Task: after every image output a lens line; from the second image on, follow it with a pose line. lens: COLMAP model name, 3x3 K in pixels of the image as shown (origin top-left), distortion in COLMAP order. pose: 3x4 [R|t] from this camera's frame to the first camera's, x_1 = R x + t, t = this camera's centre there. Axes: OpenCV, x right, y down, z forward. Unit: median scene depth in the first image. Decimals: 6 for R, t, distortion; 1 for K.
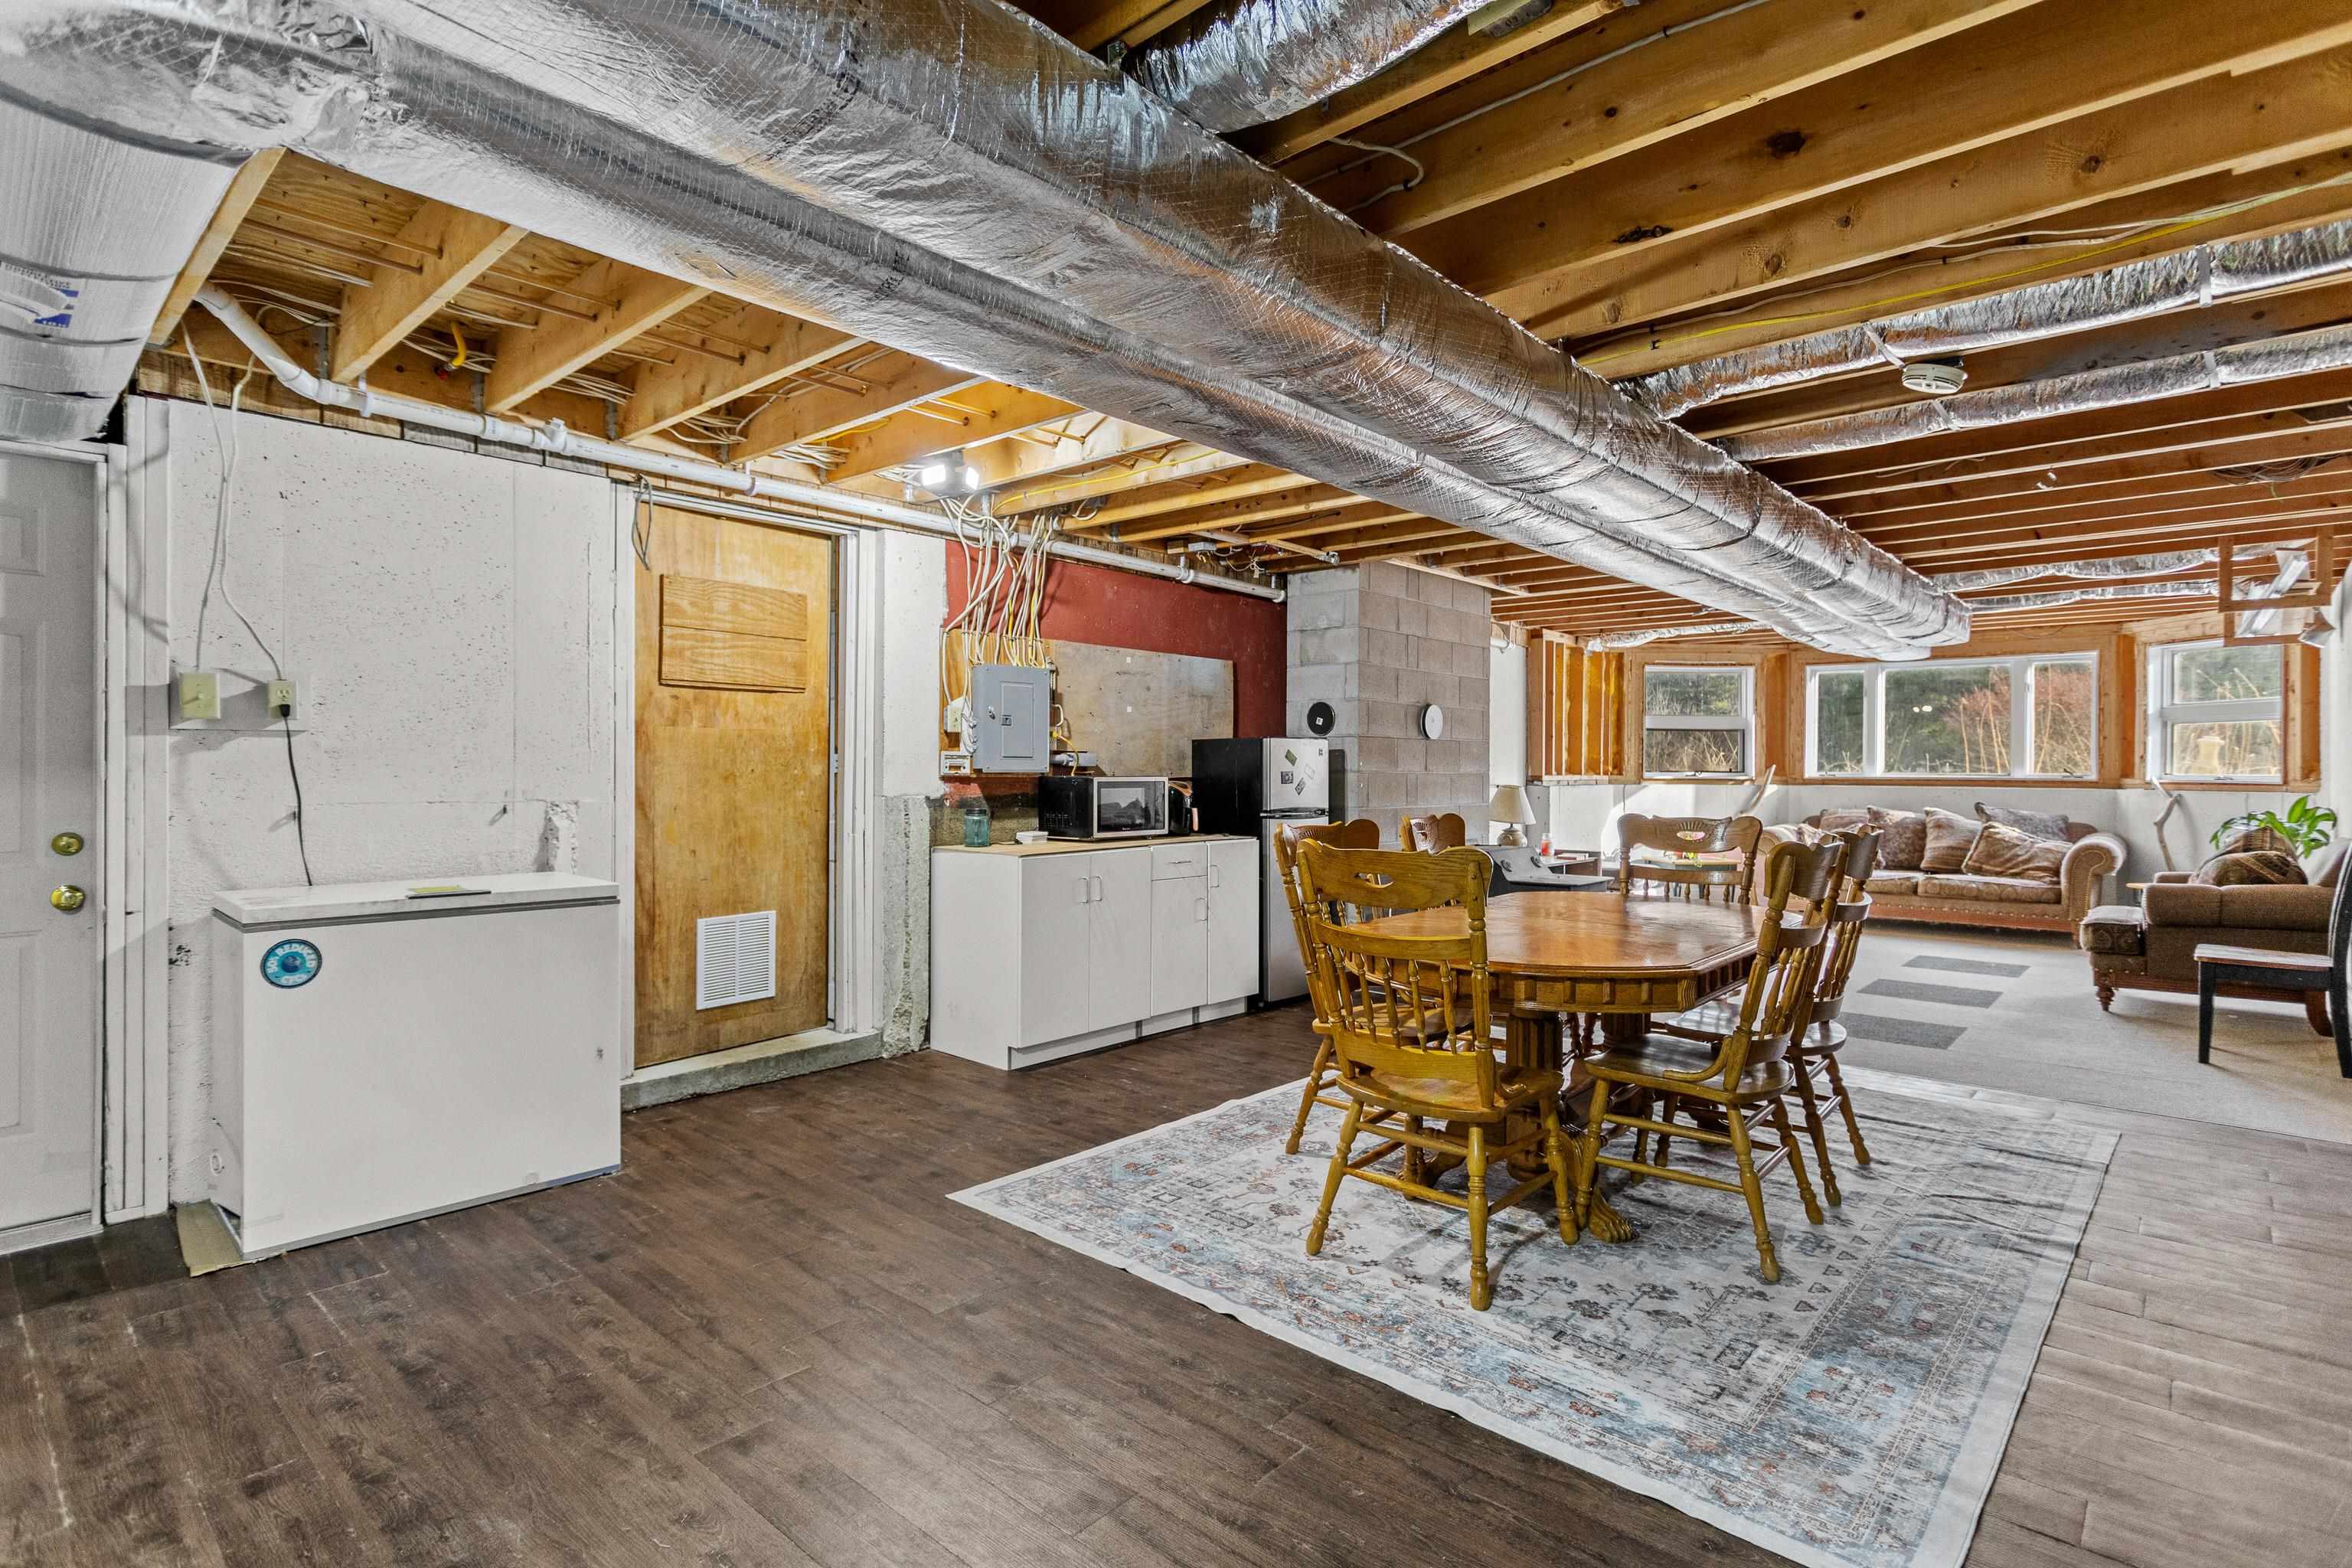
lens RADIAL K [[1153.4, 0, 1191.2], [0, 1153.4, 780.9], [0, 0, 1]] dist [-0.000272, 0.000714]
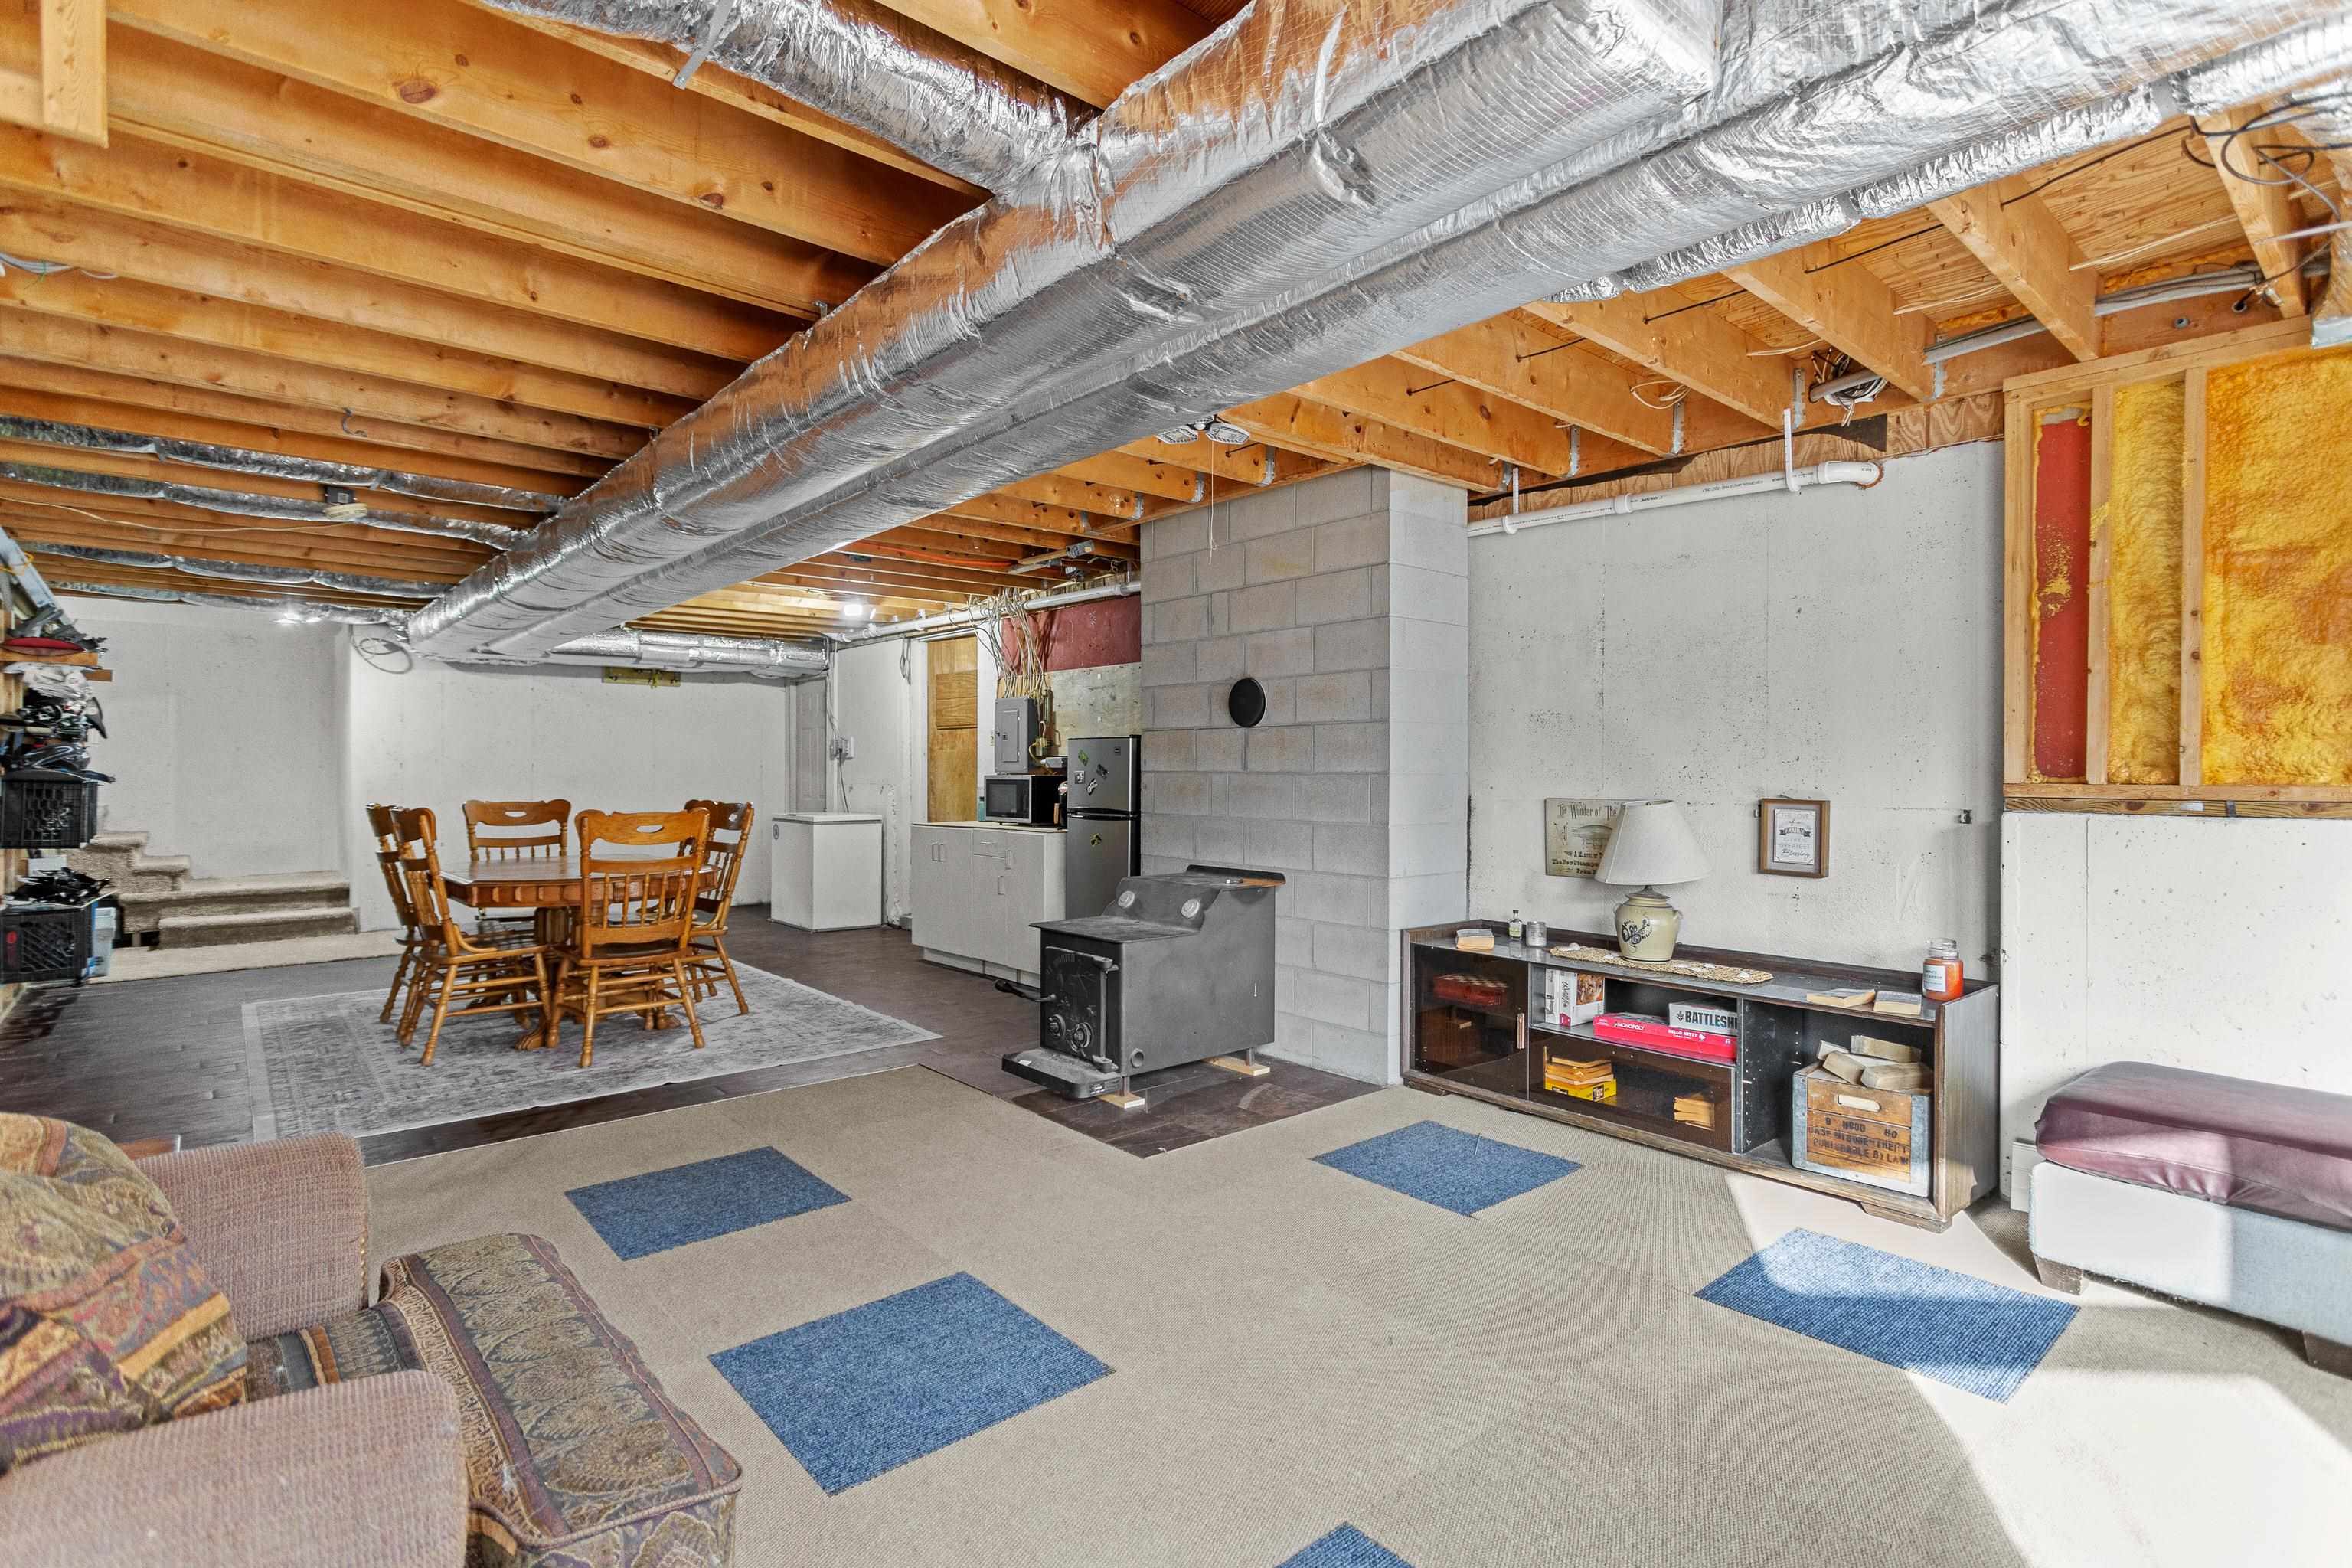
lens RADIAL K [[1153.4, 0, 1191.2], [0, 1153.4, 780.9], [0, 0, 1]] dist [-0.000272, 0.000714]
pose [[-0.133988, 0.002594, -0.990980, 0.775723], [-0.013453, 0.999900, 0.004436, -0.003937], [0.990892, 0.013926, -0.133939, 0.888978]]
